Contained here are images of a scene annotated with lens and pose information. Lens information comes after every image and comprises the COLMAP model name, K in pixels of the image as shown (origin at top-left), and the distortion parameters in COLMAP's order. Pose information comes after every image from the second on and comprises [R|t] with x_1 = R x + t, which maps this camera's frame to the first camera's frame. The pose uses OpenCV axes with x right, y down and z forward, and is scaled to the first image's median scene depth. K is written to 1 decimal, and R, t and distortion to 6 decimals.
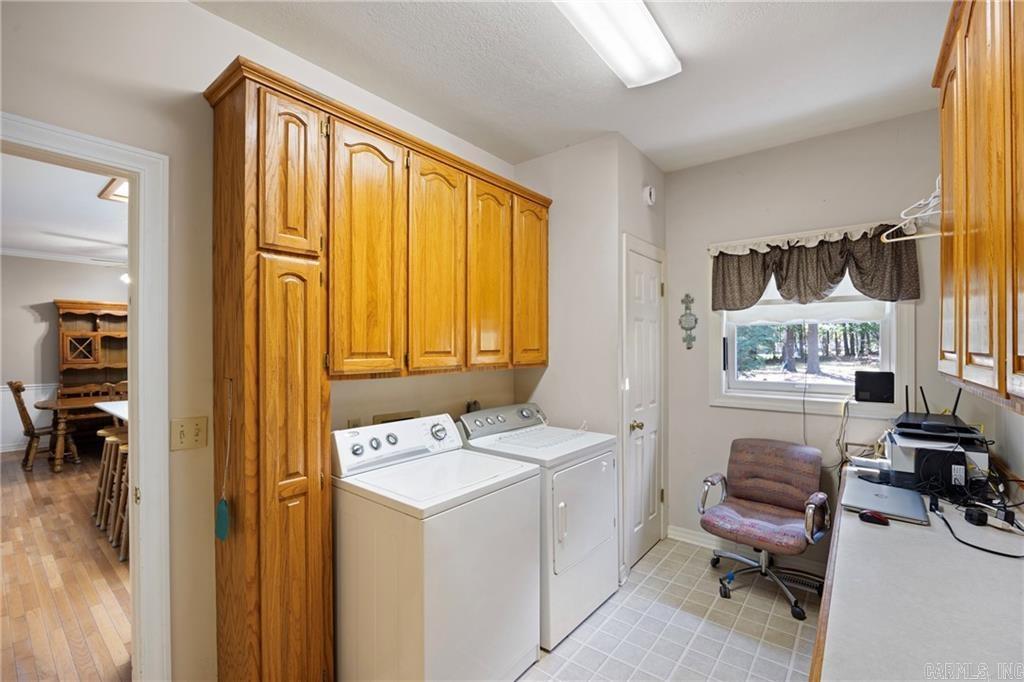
lens RADIAL K [[437.0, 0, 510.5], [0, 437.0, 343.7], [0, 0, 1]] dist [-0.005089, -0.000080]
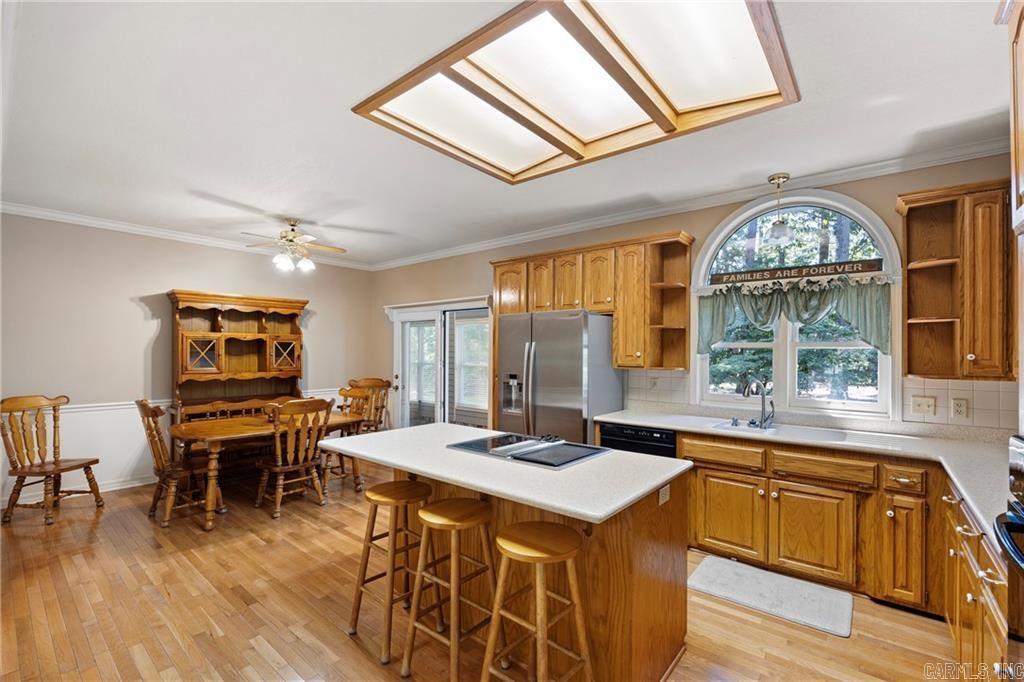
lens RADIAL K [[437.0, 0, 514.1], [0, 437.0, 346.8], [0, 0, 1]] dist [-0.005089, -0.000080]
pose [[0.999961, 0.006986, -0.005408, -0.435852], [-0.007039, 0.999926, -0.009968, 0.002209], [0.005338, 0.010006, 0.999936, 0.234993]]
